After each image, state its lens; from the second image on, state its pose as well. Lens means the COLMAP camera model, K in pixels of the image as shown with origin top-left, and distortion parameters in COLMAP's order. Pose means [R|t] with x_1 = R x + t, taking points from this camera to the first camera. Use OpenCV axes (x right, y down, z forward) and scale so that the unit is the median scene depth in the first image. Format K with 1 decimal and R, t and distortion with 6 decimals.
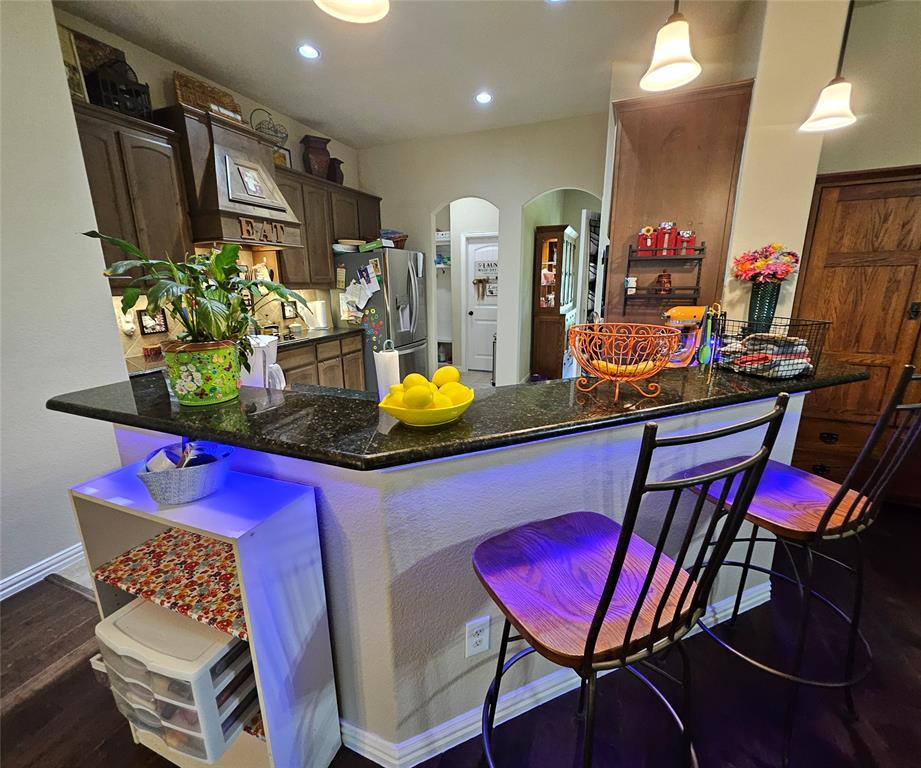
lens RADIAL K [[403.4, 0, 454.4], [0, 403.4, 380.6], [0, 0, 1]] dist [0.003785, -0.001132]
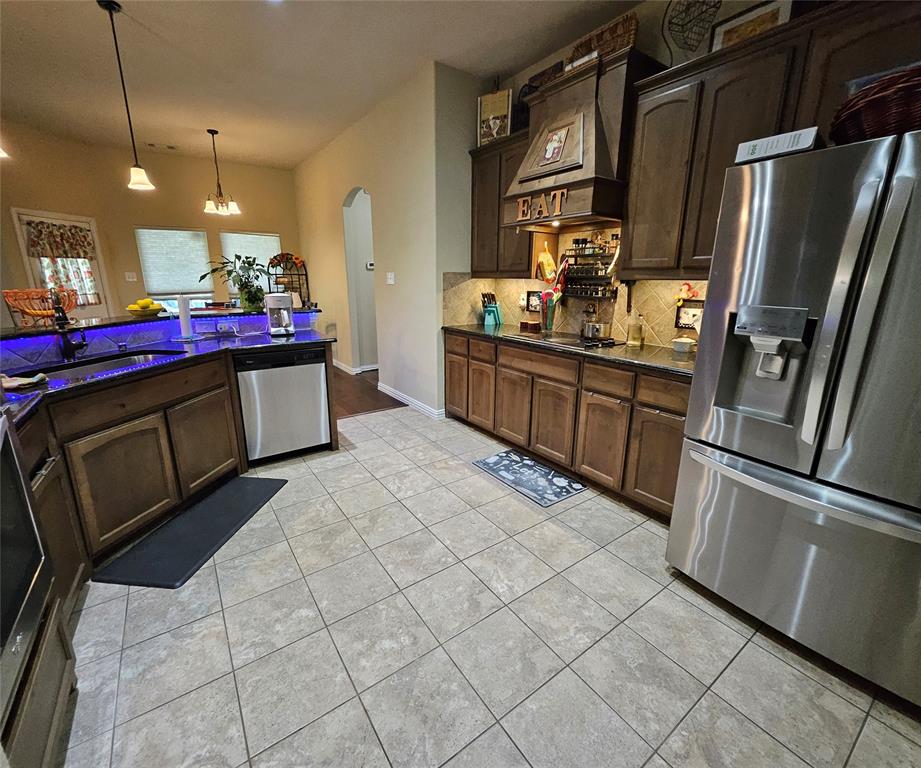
lens RADIAL K [[403.4, 0, 454.4], [0, 403.4, 380.6], [0, 0, 1]] dist [0.003785, -0.001132]
pose [[-0.536935, 0.224801, -0.813121, 0.396735], [-0.201405, 0.901814, 0.382318, -0.338164], [0.819229, 0.369046, -0.438940, 1.393218]]
